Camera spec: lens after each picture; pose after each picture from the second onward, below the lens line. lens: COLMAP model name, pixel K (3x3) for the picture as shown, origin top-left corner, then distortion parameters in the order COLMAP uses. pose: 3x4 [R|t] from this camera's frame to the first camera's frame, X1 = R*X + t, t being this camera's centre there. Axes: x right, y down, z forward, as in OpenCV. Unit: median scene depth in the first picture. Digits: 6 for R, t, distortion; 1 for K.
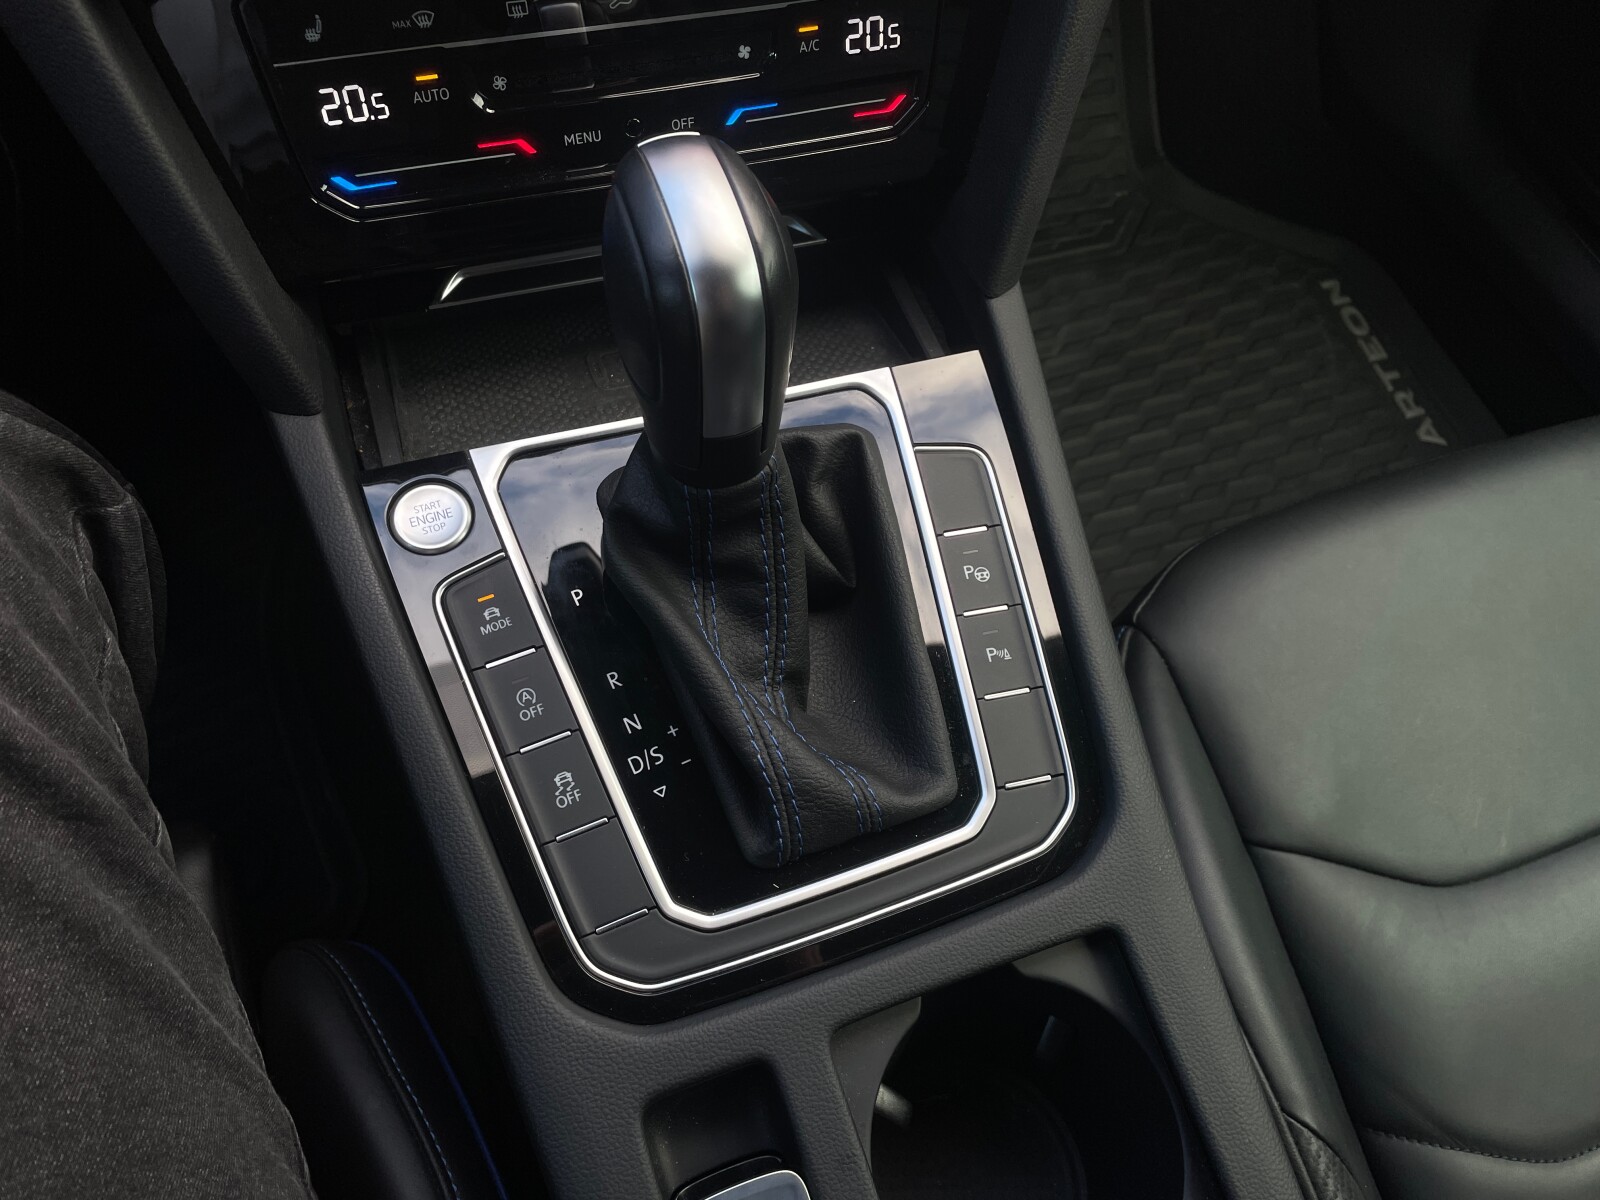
lens RADIAL K [[1223.9, 0, 780.9], [0, 1223.9, 593.8], [0, 0, 1]] dist [0.095751, -0.127723]
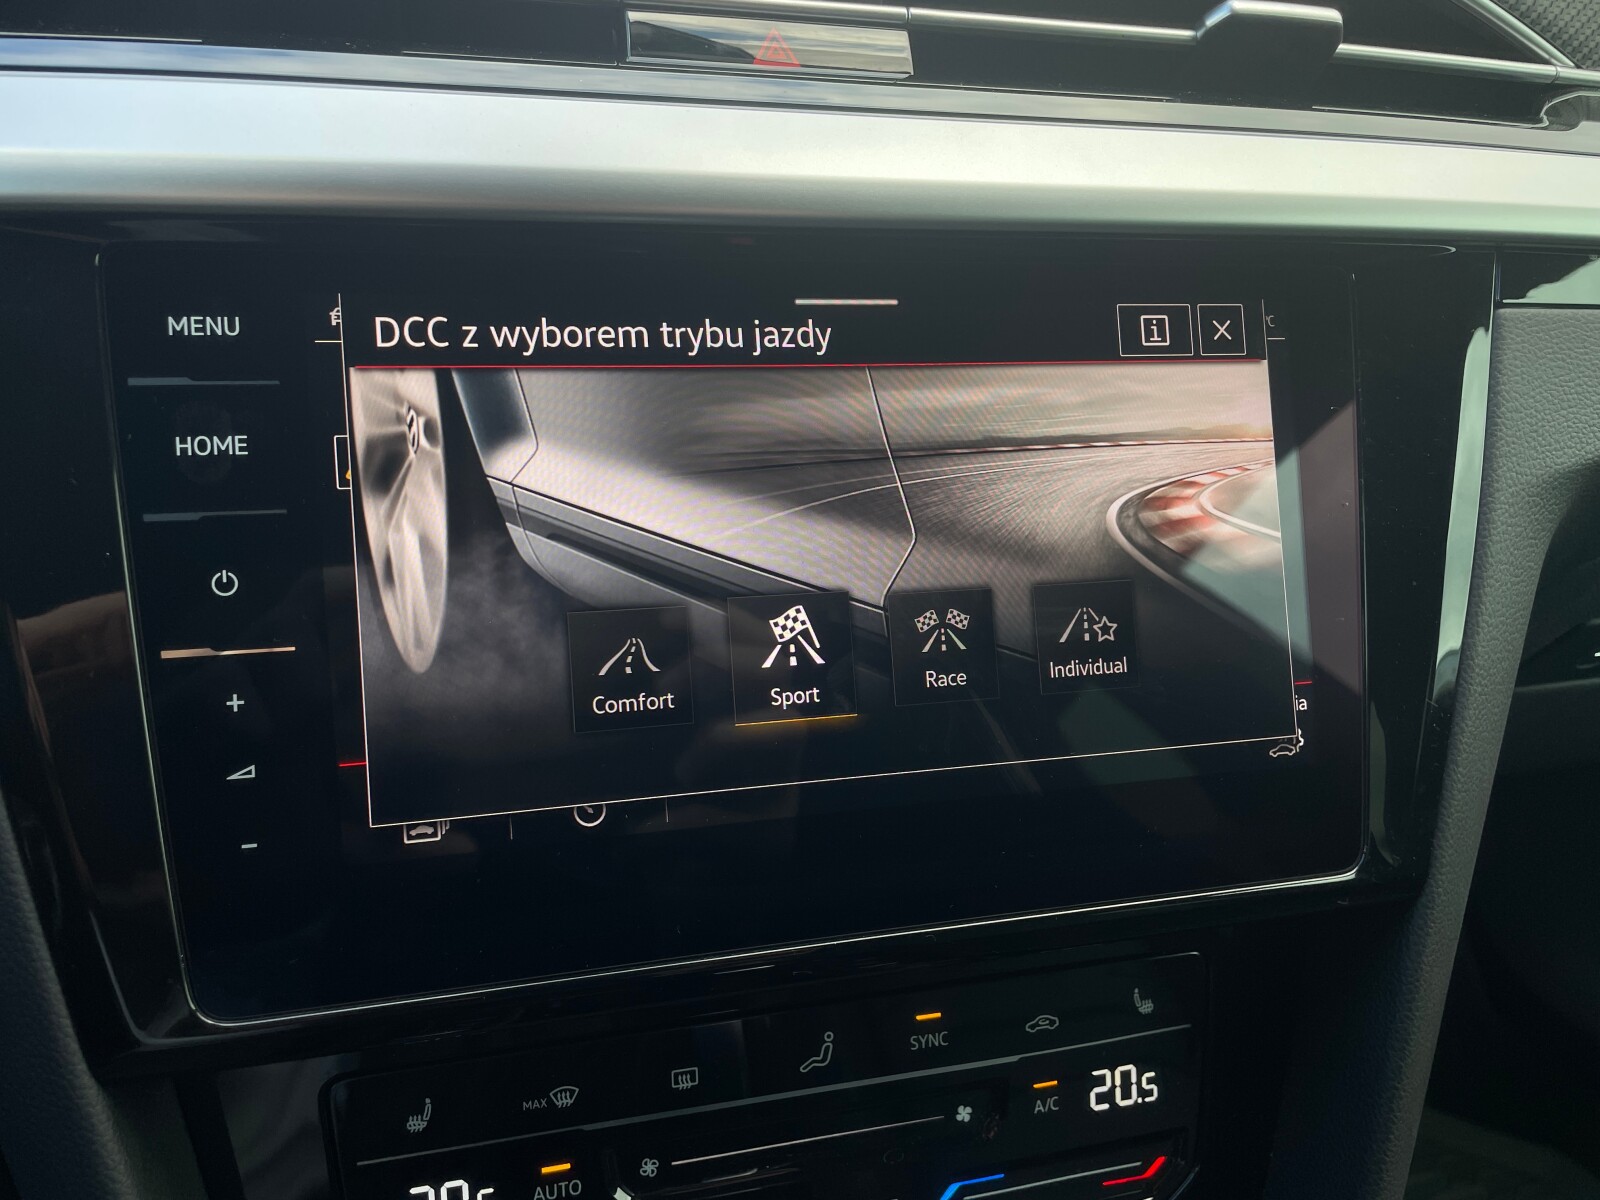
lens RADIAL K [[1223.9, 0, 775.4], [0, 1223.9, 615.0], [0, 0, 1]] dist [0.095751, -0.127723]
pose [[0.998959, 0.009506, -0.044625, -0.114522], [-0.032713, 0.831018, -0.555283, -0.262389], [0.031805, 0.556165, 0.830463, 0.186385]]
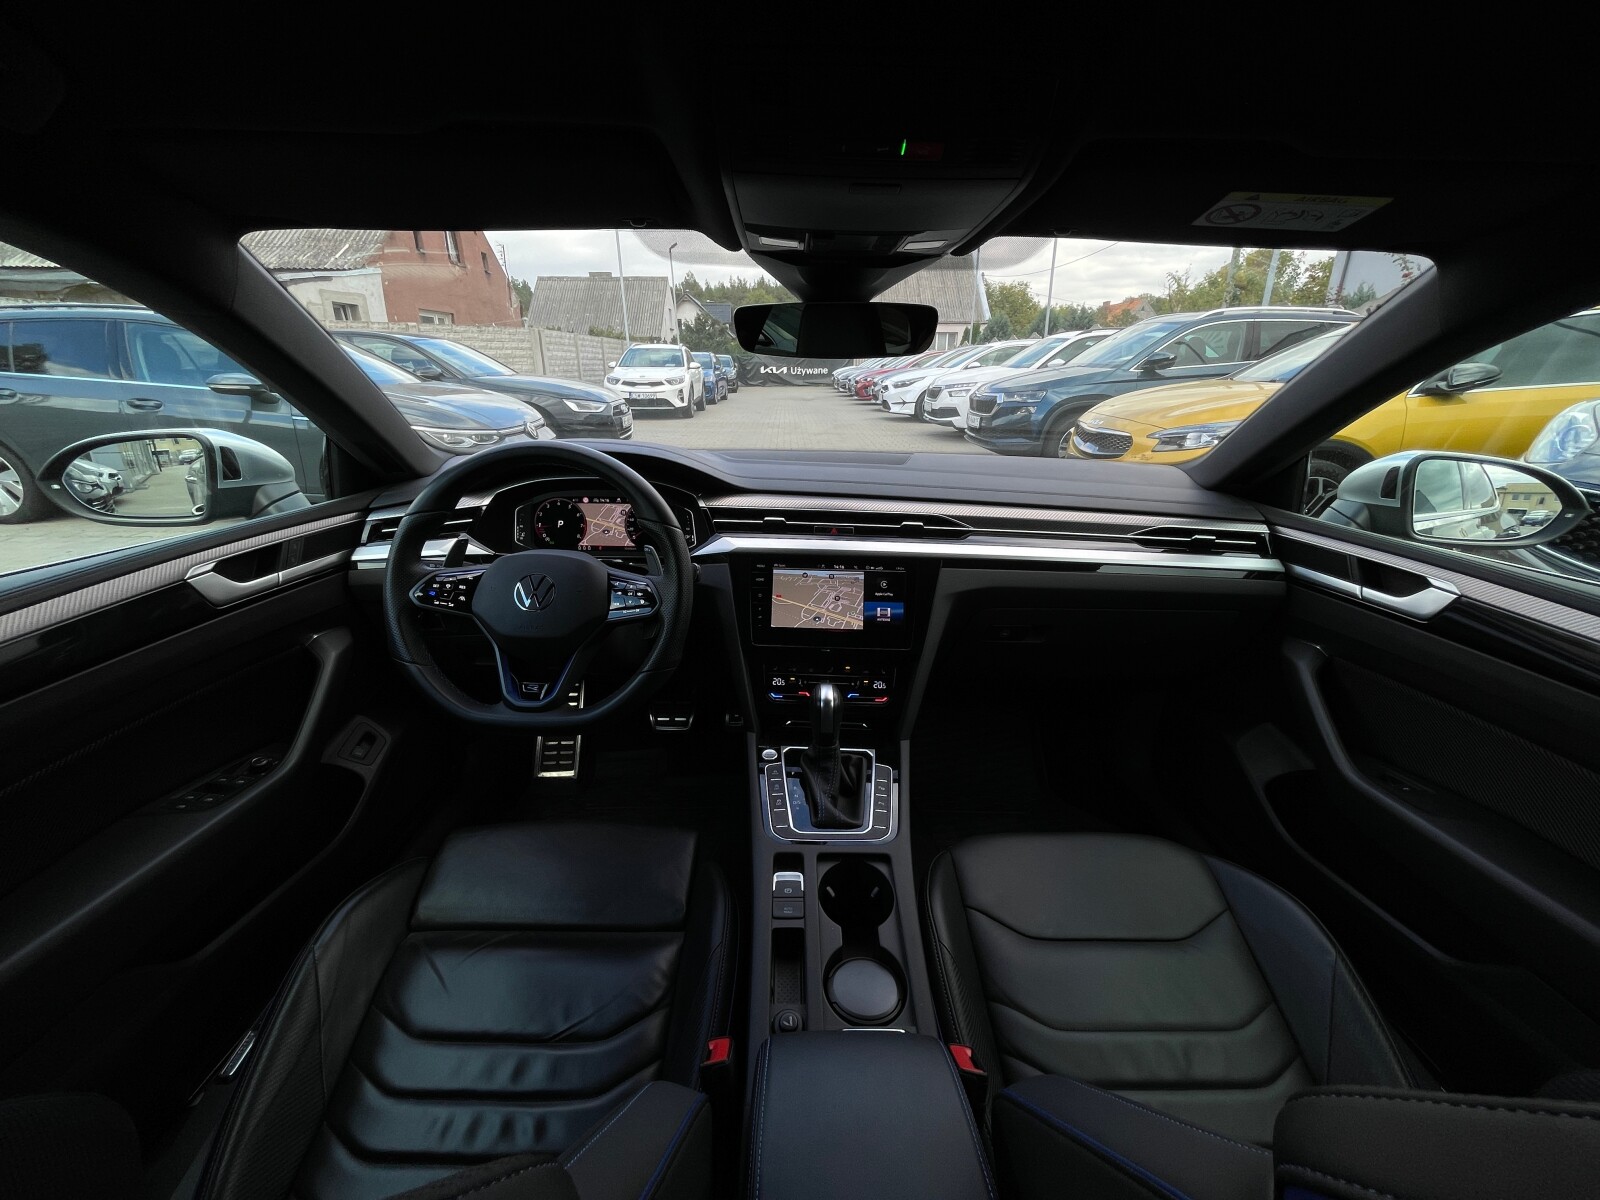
lens RADIAL K [[652.4, 0, 796.7], [0, 652.4, 600.0], [0, 0, 1]] dist [0.003875, -0.000665]
pose [[0.940263, 0.056400, -0.335746, 0.633497], [-0.264506, 0.741905, -0.616128, 1.020986], [0.214342, 0.668129, 0.712503, -1.192017]]
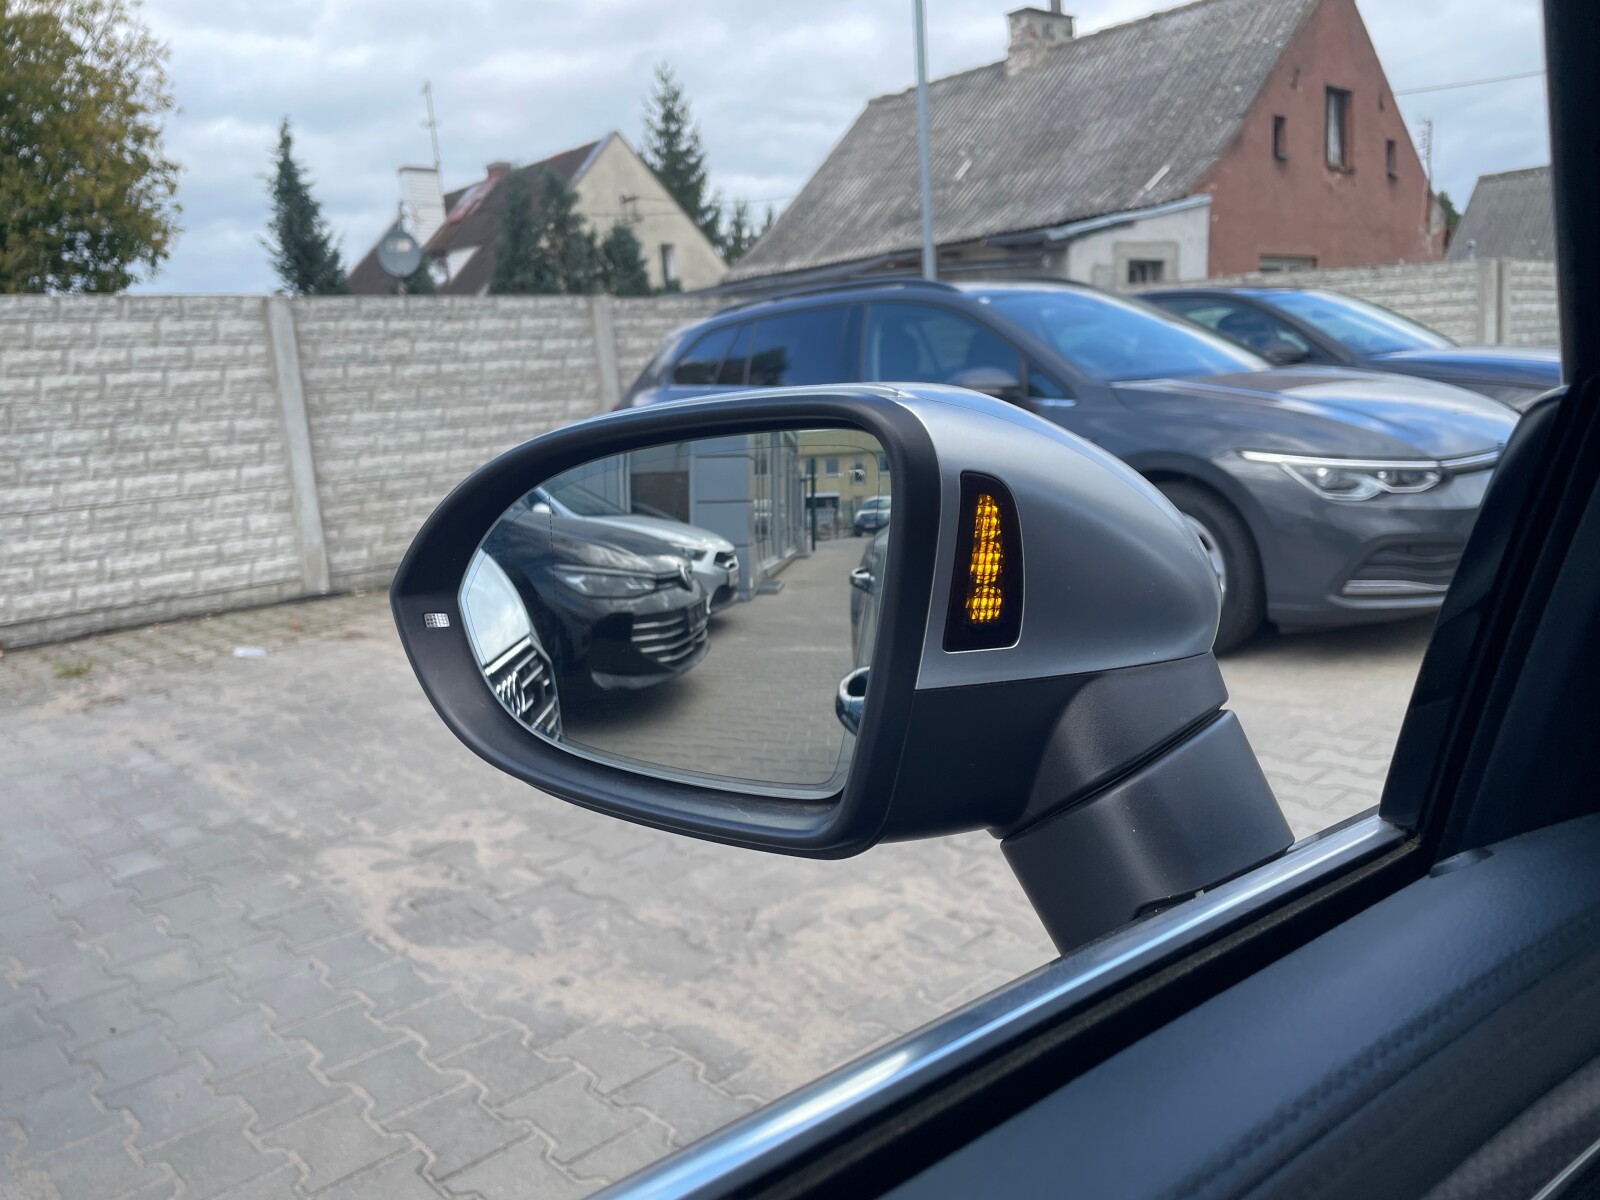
lens RADIAL K [[1223.9, 0, 793.9], [0, 1223.9, 577.1], [0, 0, 1]] dist [0.095751, -0.127723]
pose [[0.384686, 0.056482, -0.921318, -1.534921], [-0.759795, 0.586154, -0.281309, 0.014933], [0.524145, 0.808228, 0.268400, -0.521585]]
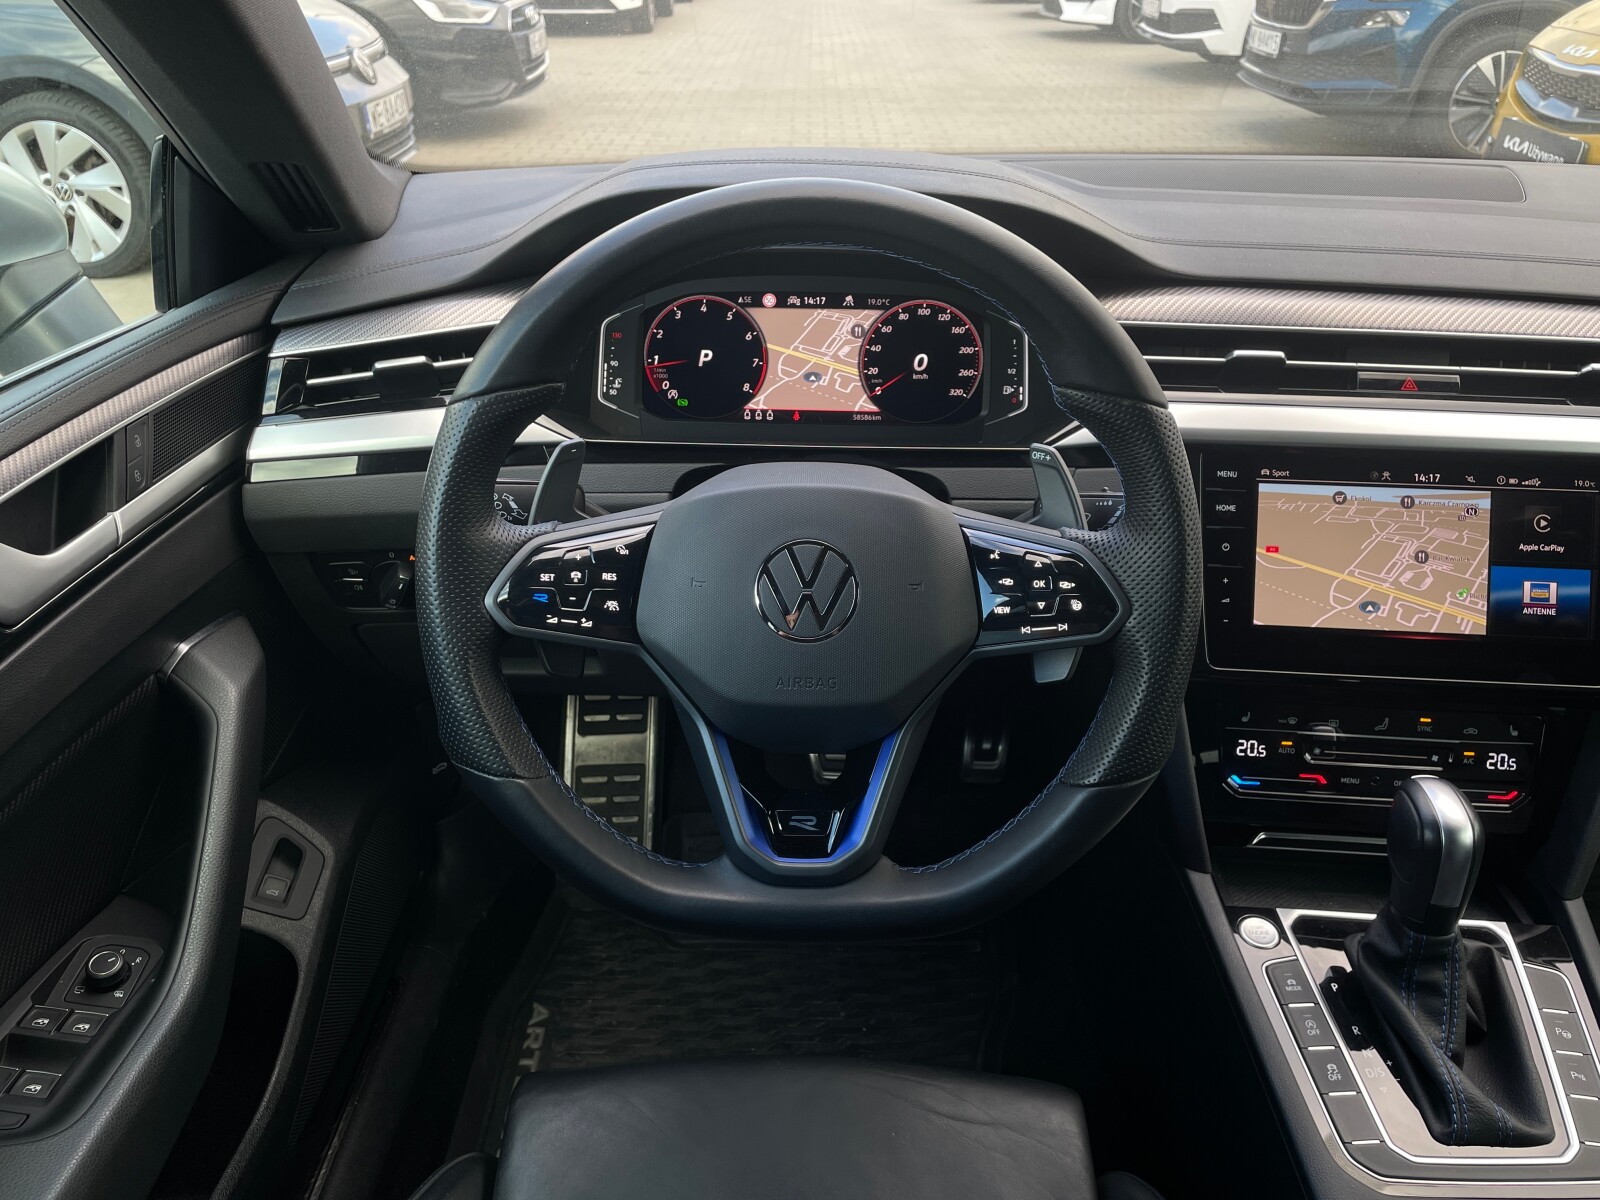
lens RADIAL K [[1223.9, 0, 791.6], [0, 1223.9, 586.1], [0, 0, 1]] dist [0.095751, -0.127723]
pose [[0.930254, 0.115837, -0.348150, -0.347156], [-0.286260, 0.822690, -0.491158, 0.686487], [0.229525, 0.556563, 0.798471, -1.125479]]
